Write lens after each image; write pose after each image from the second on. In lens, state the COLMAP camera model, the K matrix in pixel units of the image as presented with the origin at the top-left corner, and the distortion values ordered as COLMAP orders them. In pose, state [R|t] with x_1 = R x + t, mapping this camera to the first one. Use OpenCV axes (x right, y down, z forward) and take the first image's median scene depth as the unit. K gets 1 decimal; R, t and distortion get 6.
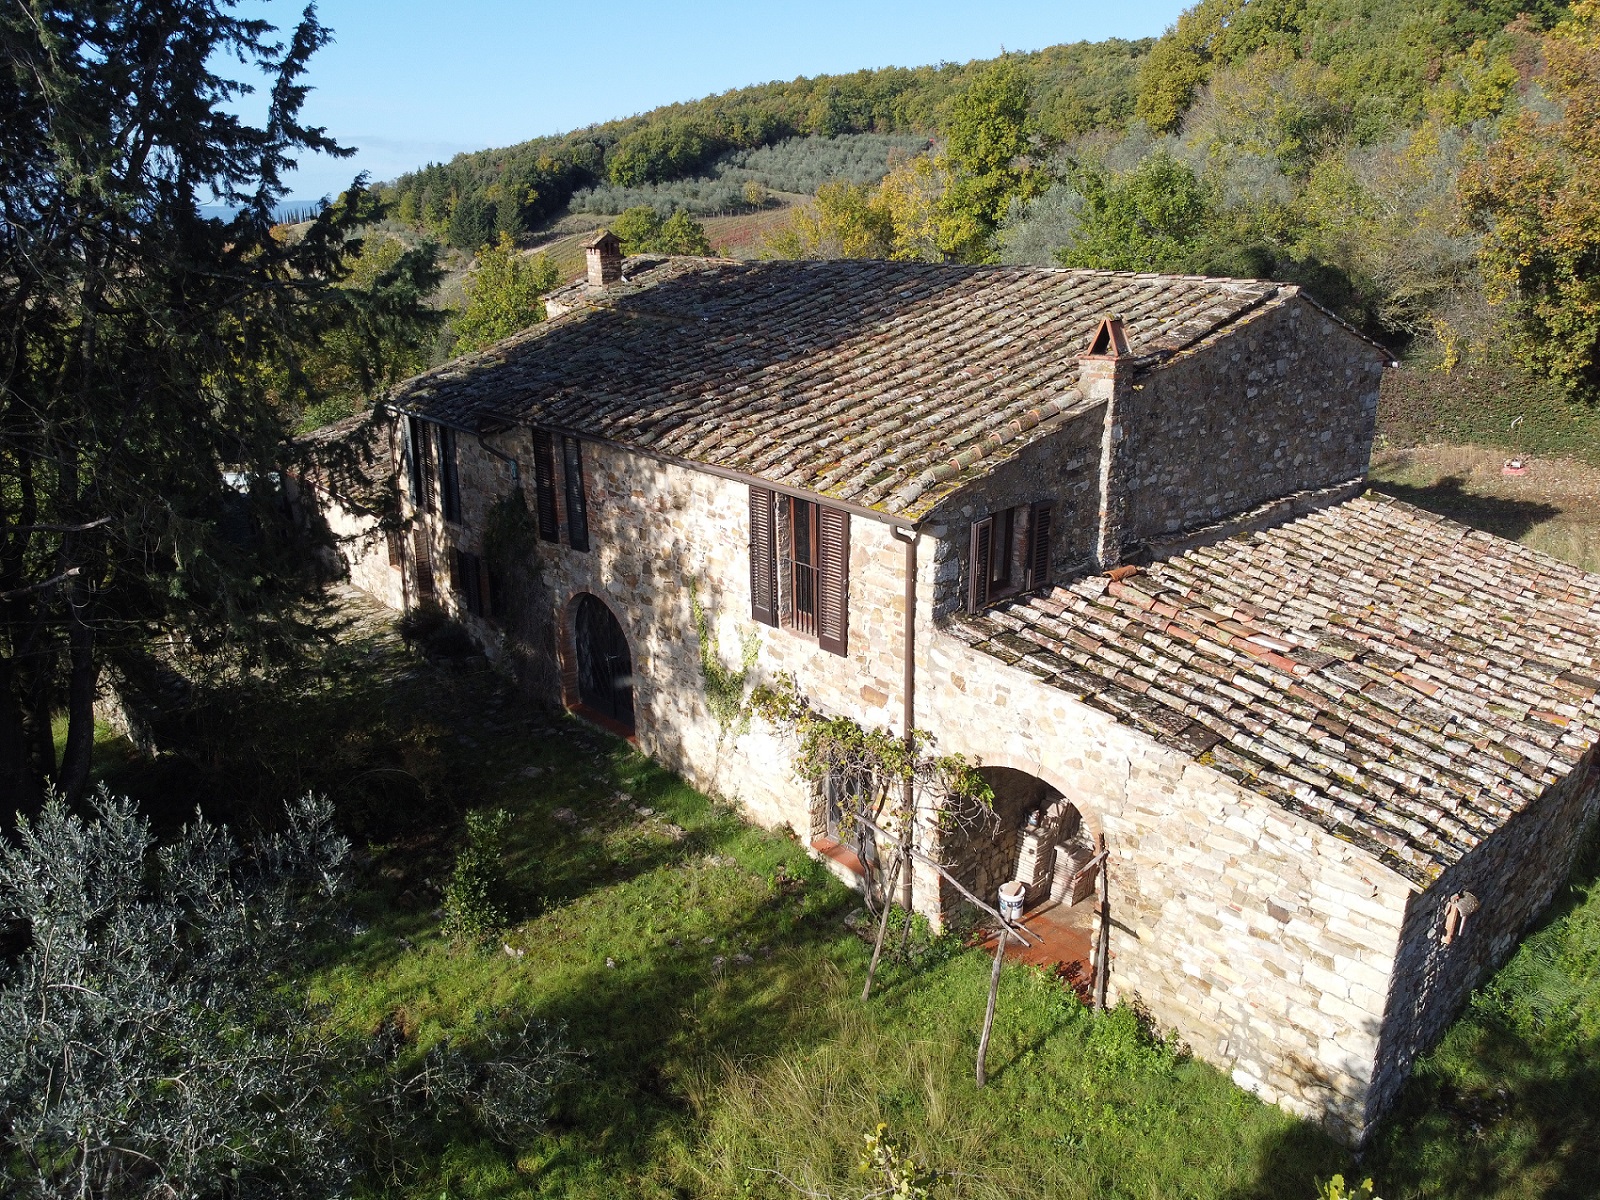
lens RADIAL K [[1205.0, 0, 796.1], [0, 1205.0, 600.0], [0, 0, 1]] dist [-0.001644, -0.000610]
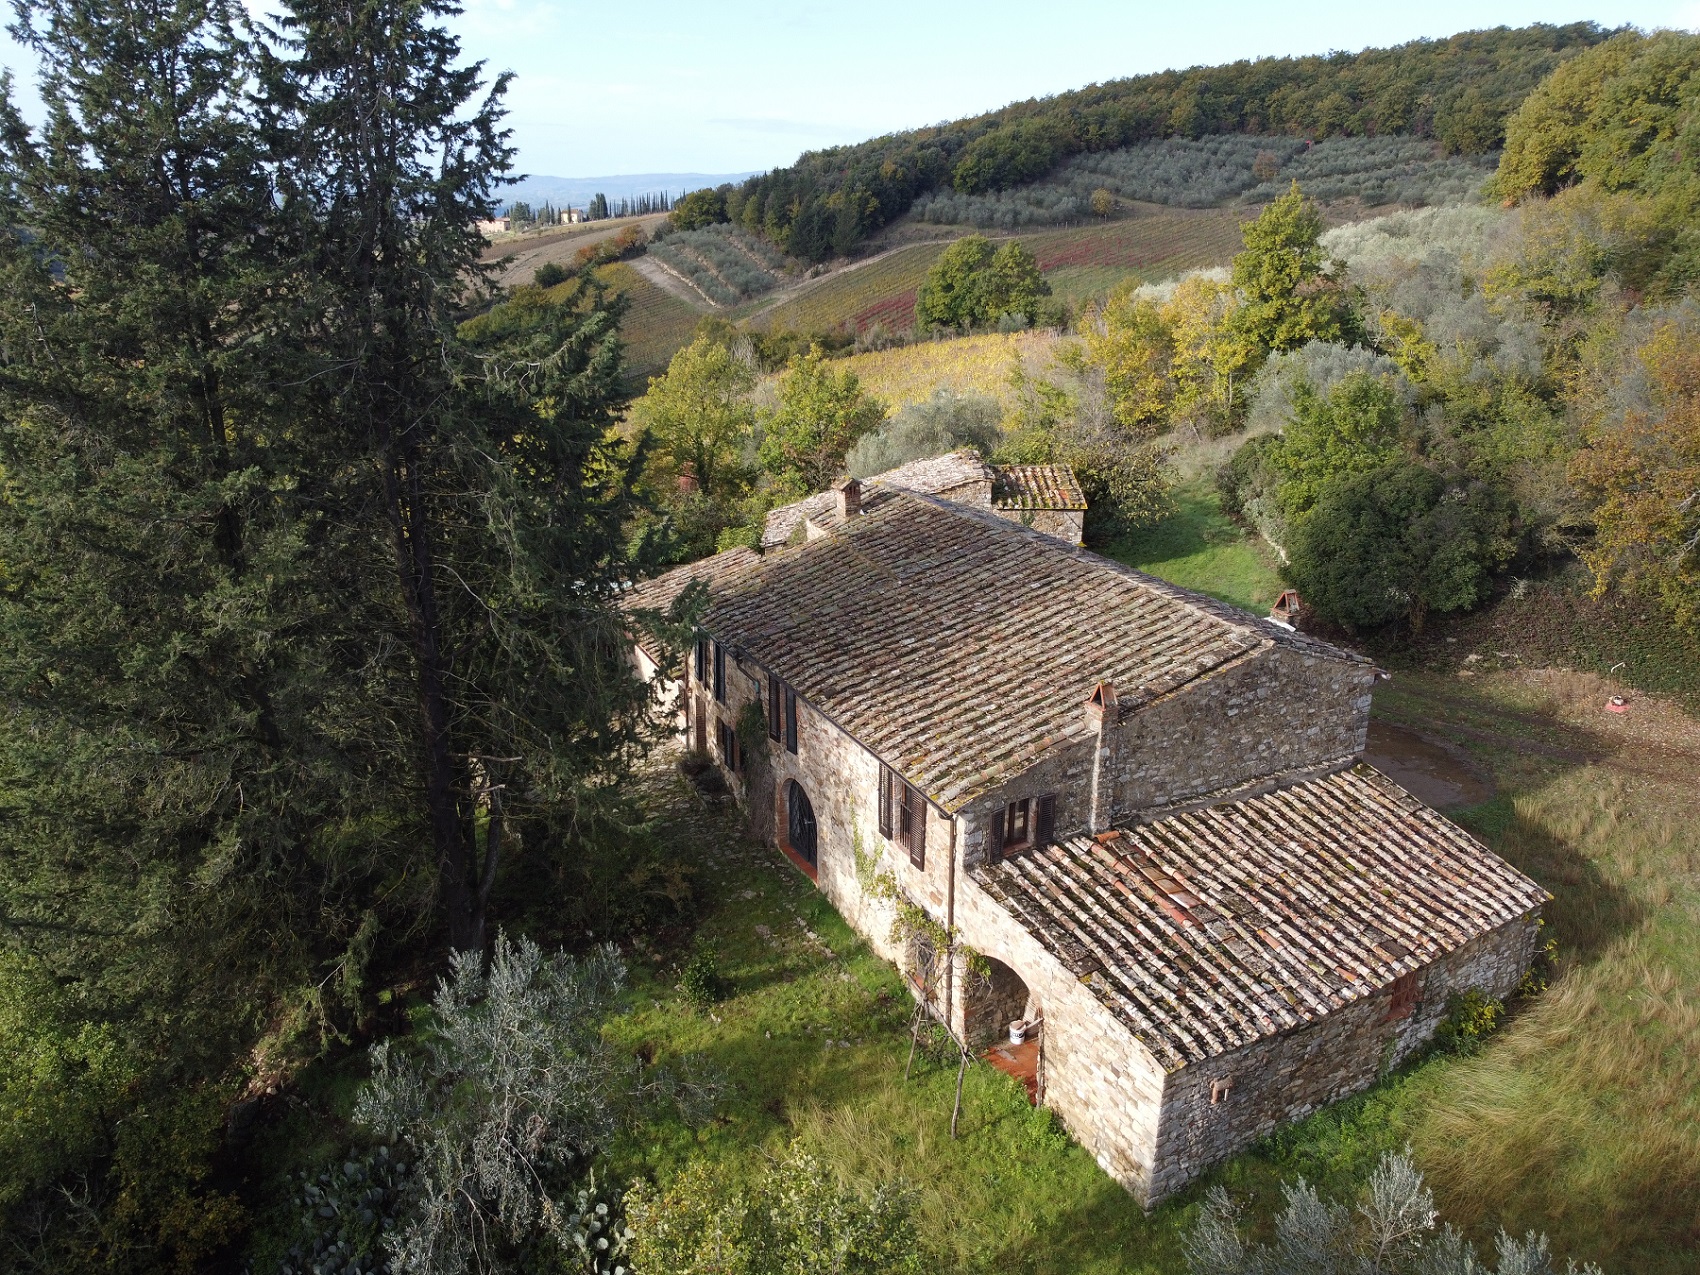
lens RADIAL K [[1280.3, 0, 845.8], [0, 1280.3, 637.5], [0, 0, 1]] dist [-0.001644, -0.000610]
pose [[0.973206, 0.087571, -0.212604, 0.273468], [-0.082170, 0.996034, 0.034125, -0.312015], [0.214749, -0.015741, 0.976542, -0.699754]]
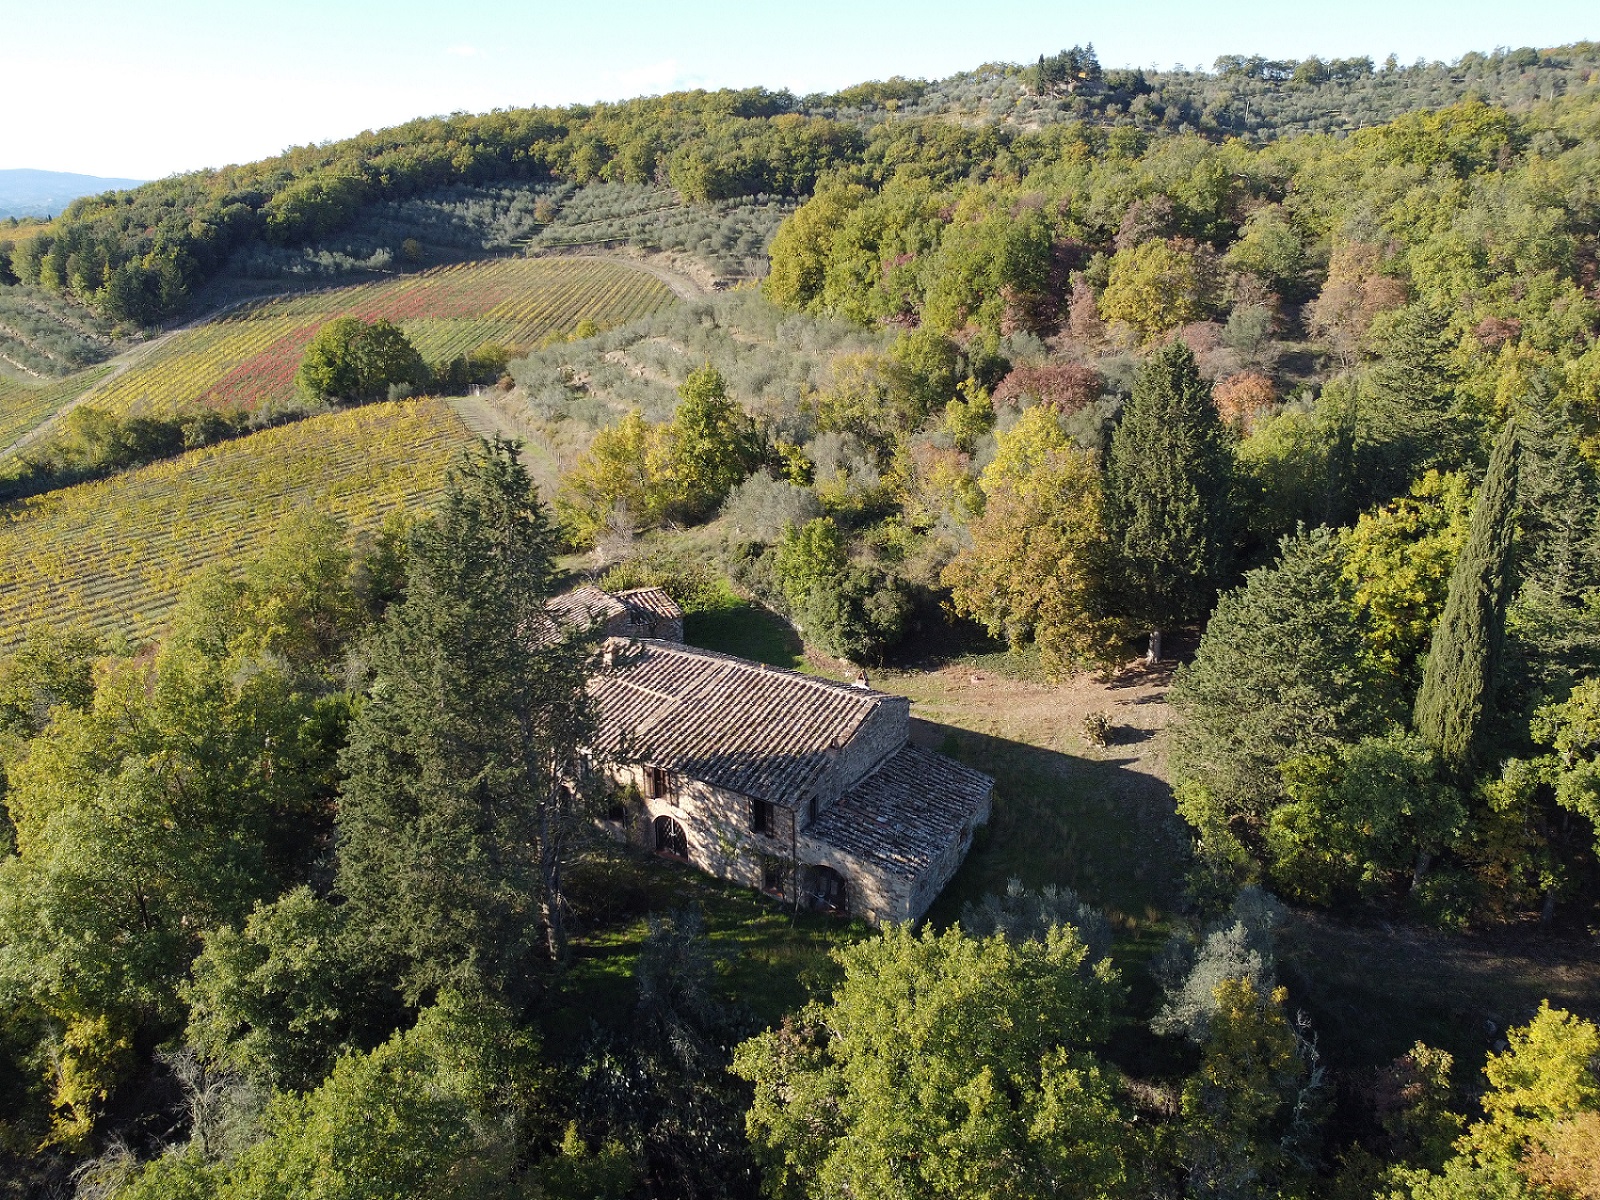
lens RADIAL K [[1205.0, 0, 796.1], [0, 1205.0, 600.0], [0, 0, 1]] dist [-0.001644, -0.000610]
pose [[0.955592, -0.098448, 0.277762, -0.829205], [0.092700, 0.995121, 0.033783, -0.780245], [-0.279732, -0.006534, 0.960056, -2.494951]]
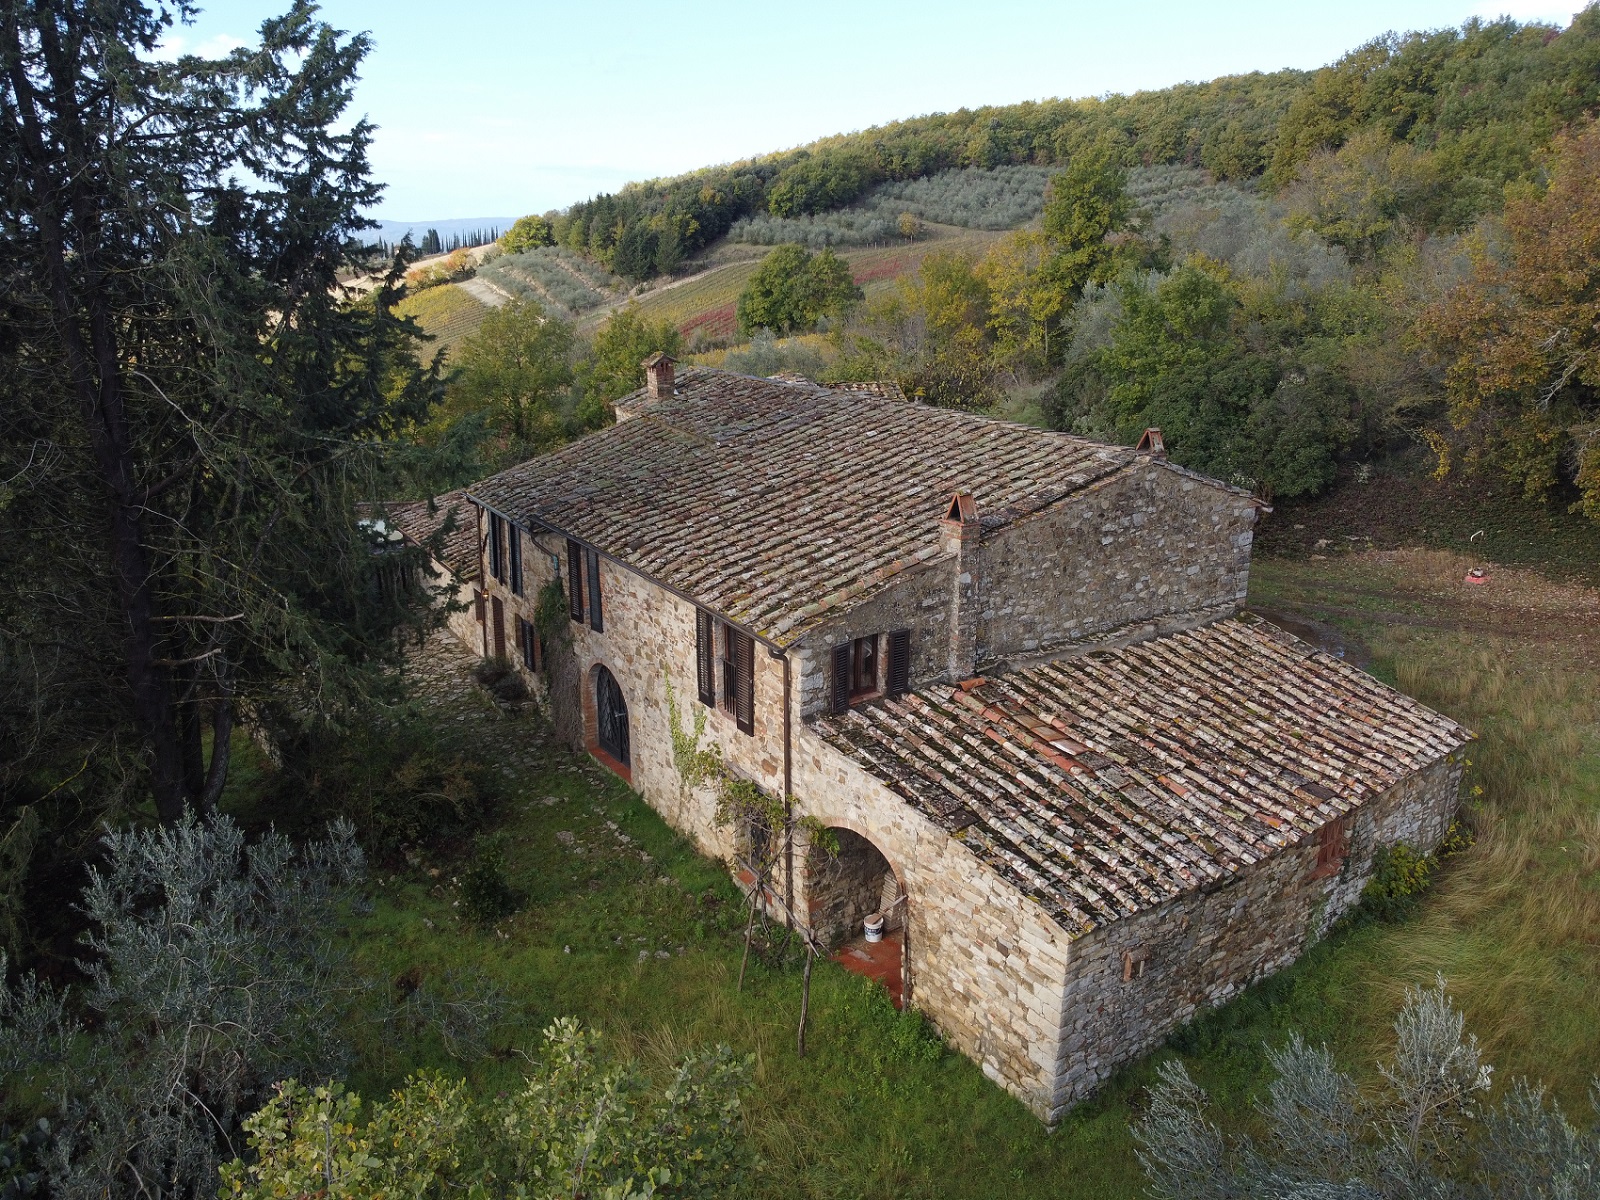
lens RADIAL K [[1205.0, 0, 796.1], [0, 1205.0, 600.0], [0, 0, 1]] dist [-0.001644, -0.000610]
pose [[0.991314, 0.048276, -0.122336, 0.239461], [-0.050166, 0.998664, -0.012410, -0.088098], [0.121574, 0.018439, 0.992411, -0.323832]]
